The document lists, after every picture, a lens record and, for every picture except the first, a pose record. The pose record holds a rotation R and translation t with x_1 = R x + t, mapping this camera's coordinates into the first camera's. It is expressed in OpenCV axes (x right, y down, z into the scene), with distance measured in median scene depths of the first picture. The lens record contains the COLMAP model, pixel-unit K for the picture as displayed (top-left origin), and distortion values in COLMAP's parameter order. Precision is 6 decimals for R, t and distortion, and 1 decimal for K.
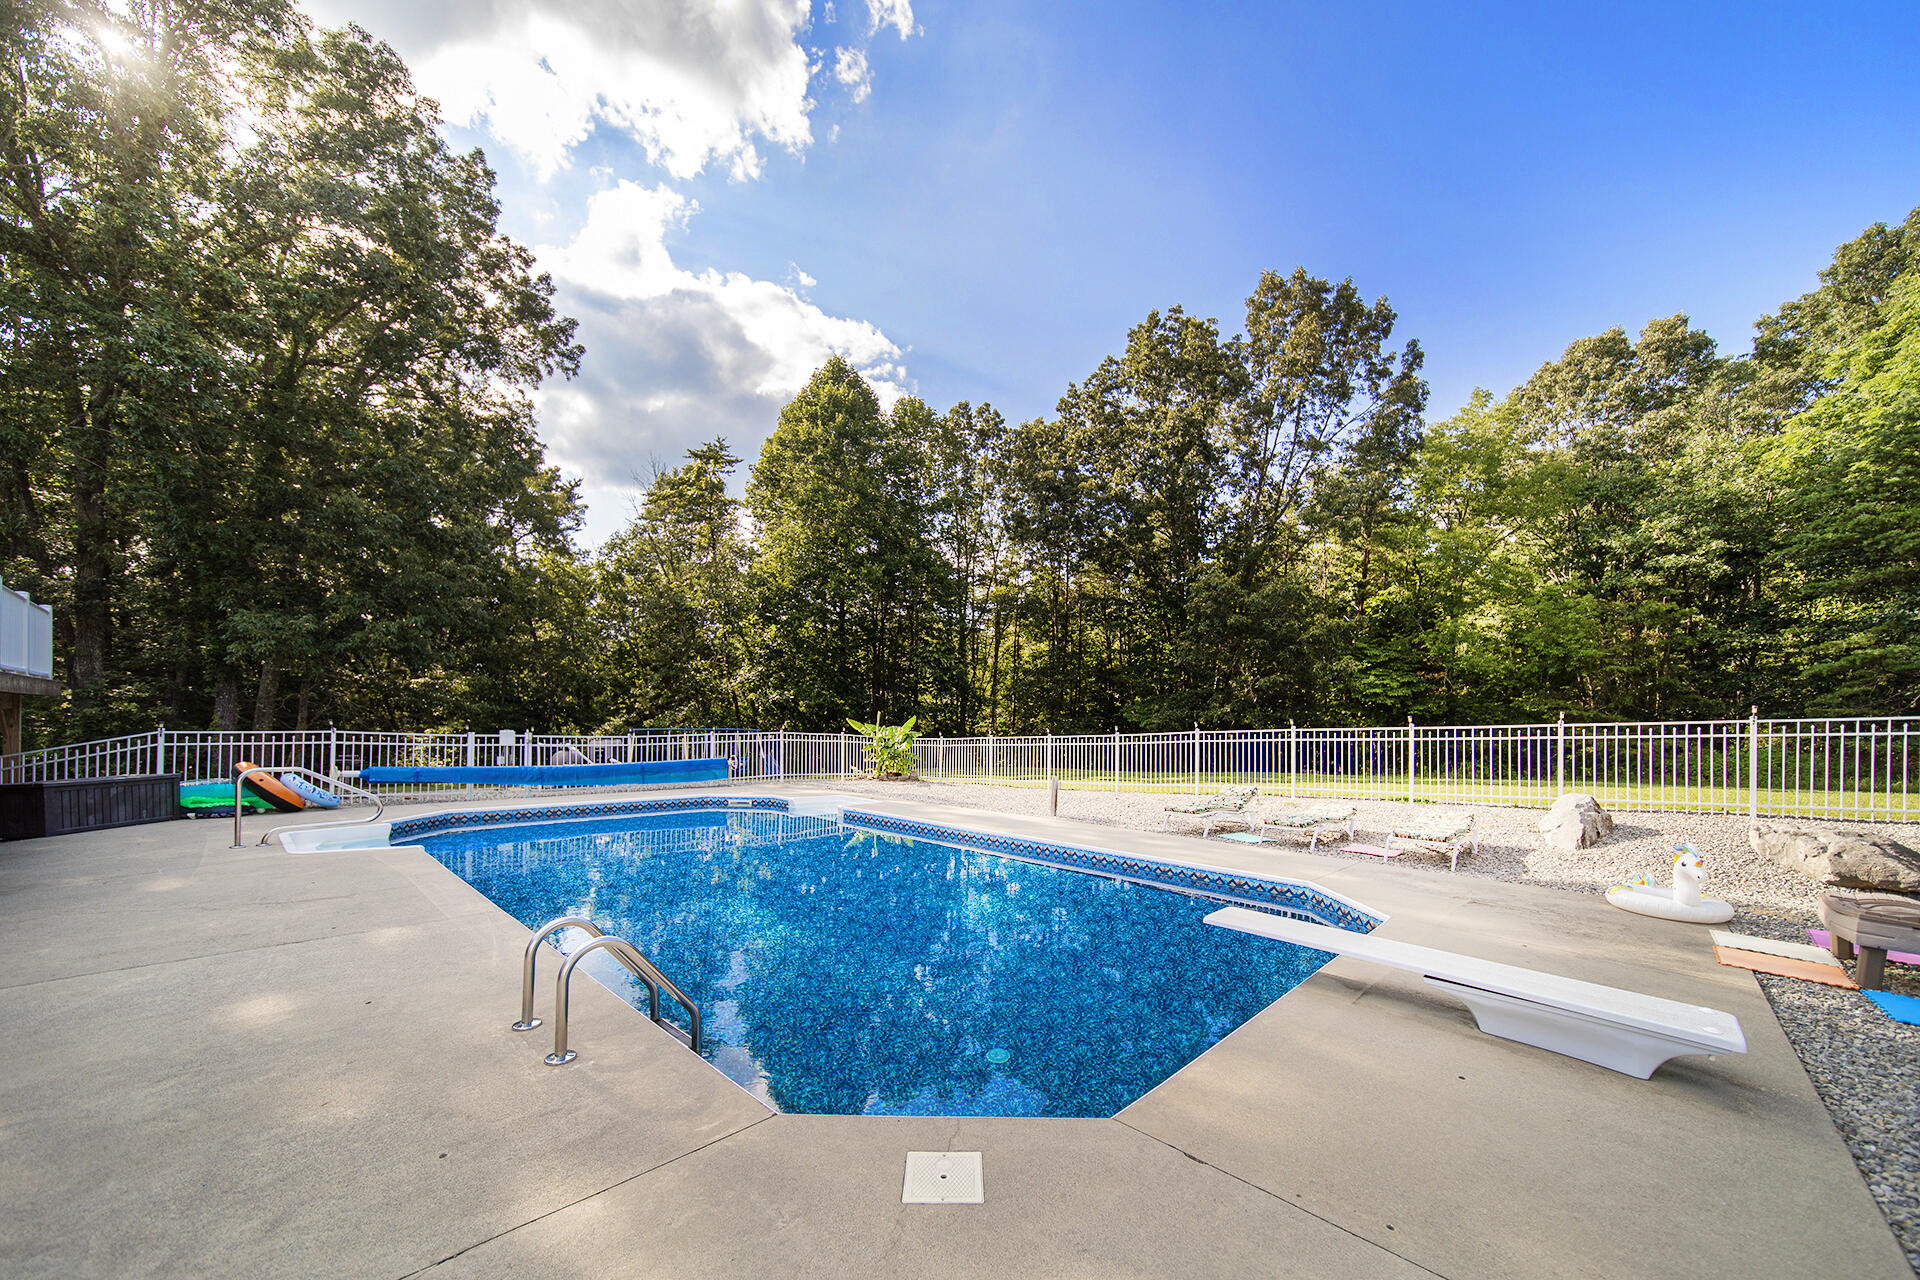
lens RADIAL K [[698.8, 0, 968.9], [0, 698.8, 726.2], [0, 0, 1]] dist [-0.001003, -0.000052]
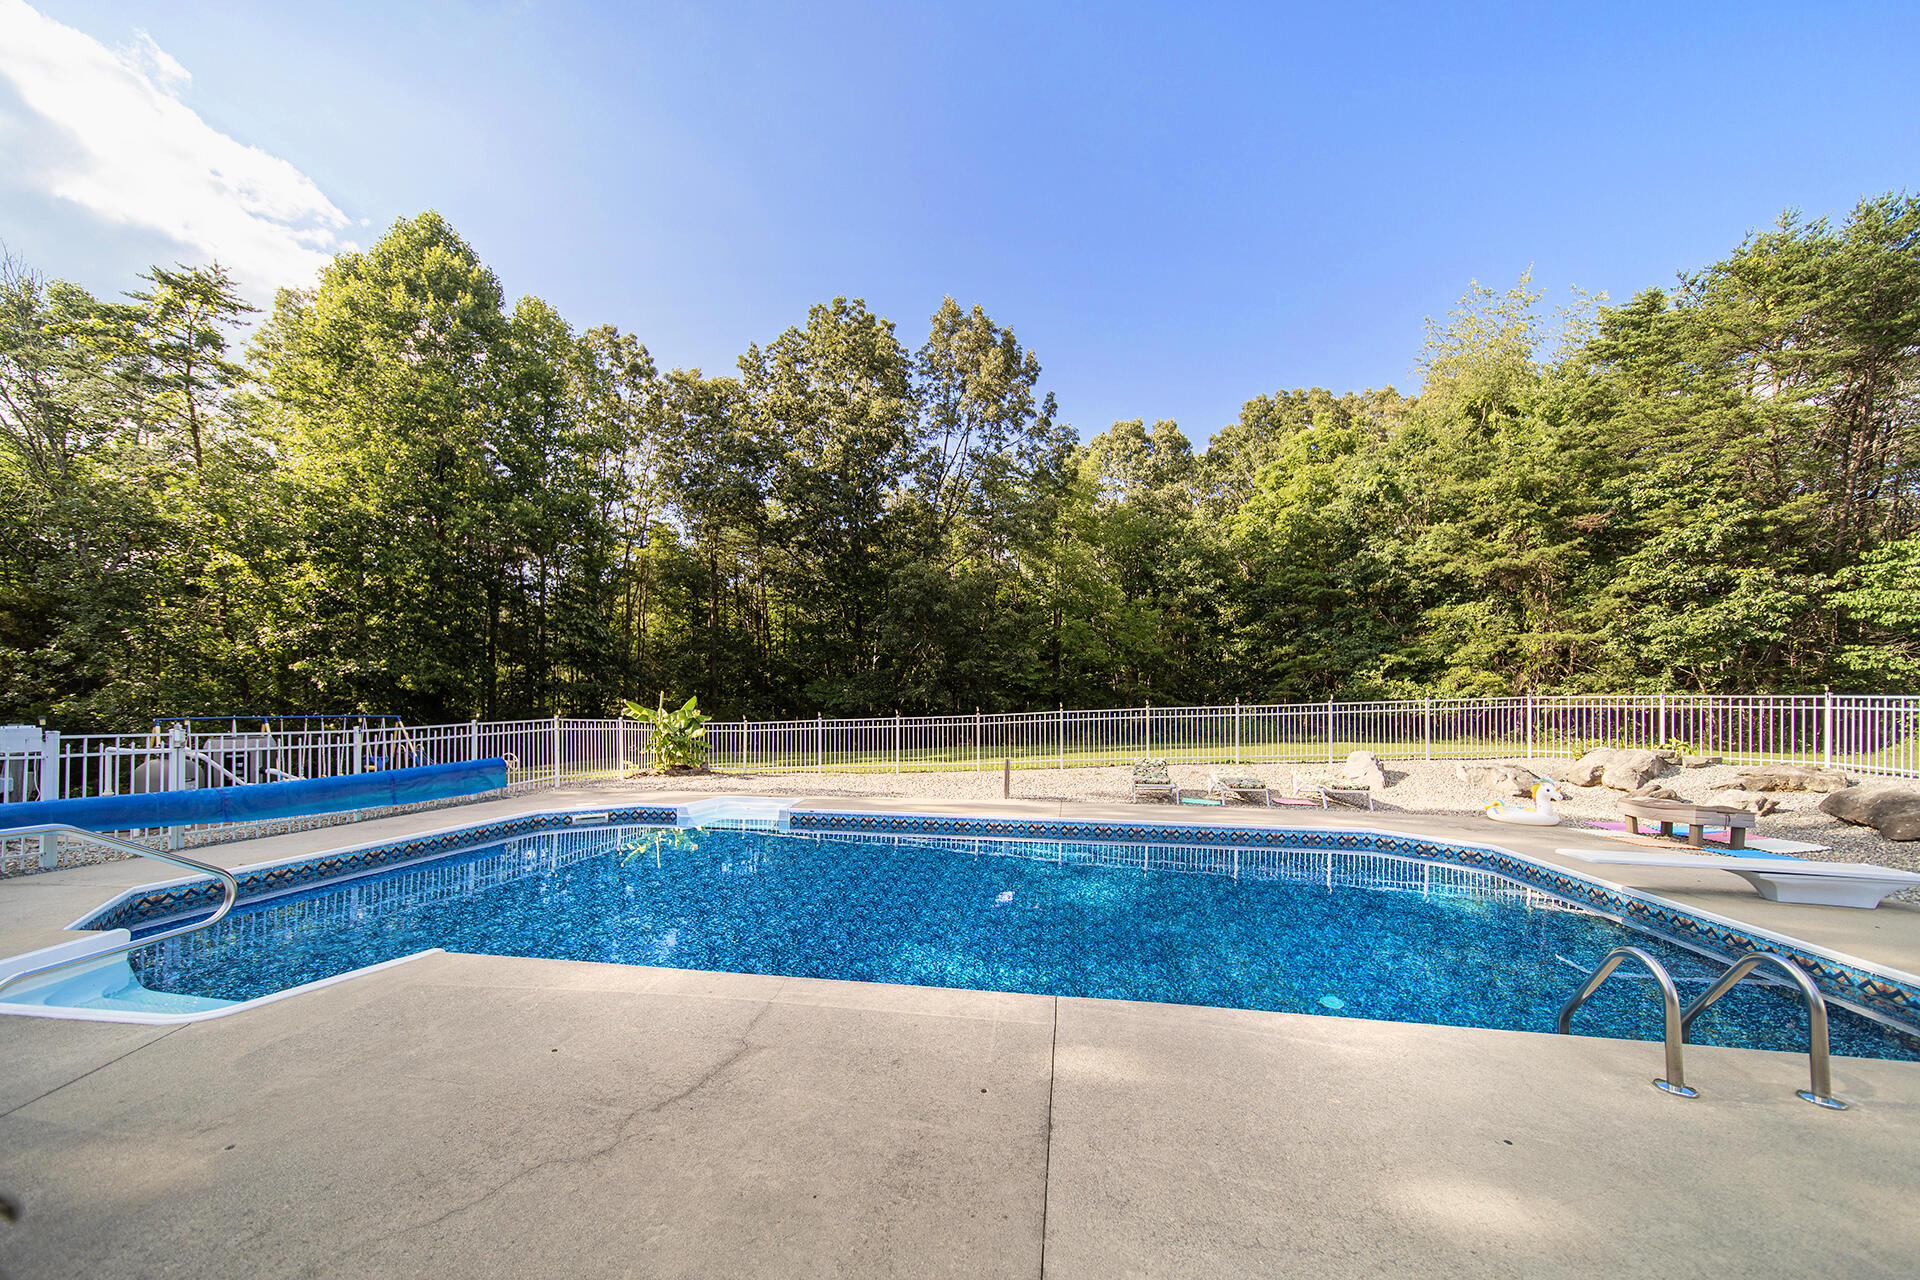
lens RADIAL K [[690.6, 0, 962.4], [0, 690.6, 706.7], [0, 0, 1]] dist [0.001659, 0.000244]
pose [[0.817226, -0.005545, 0.576291, -0.178491], [0.006057, 0.999981, 0.001033, -0.000062], [-0.576285, 0.002646, 0.817244, 0.084809]]
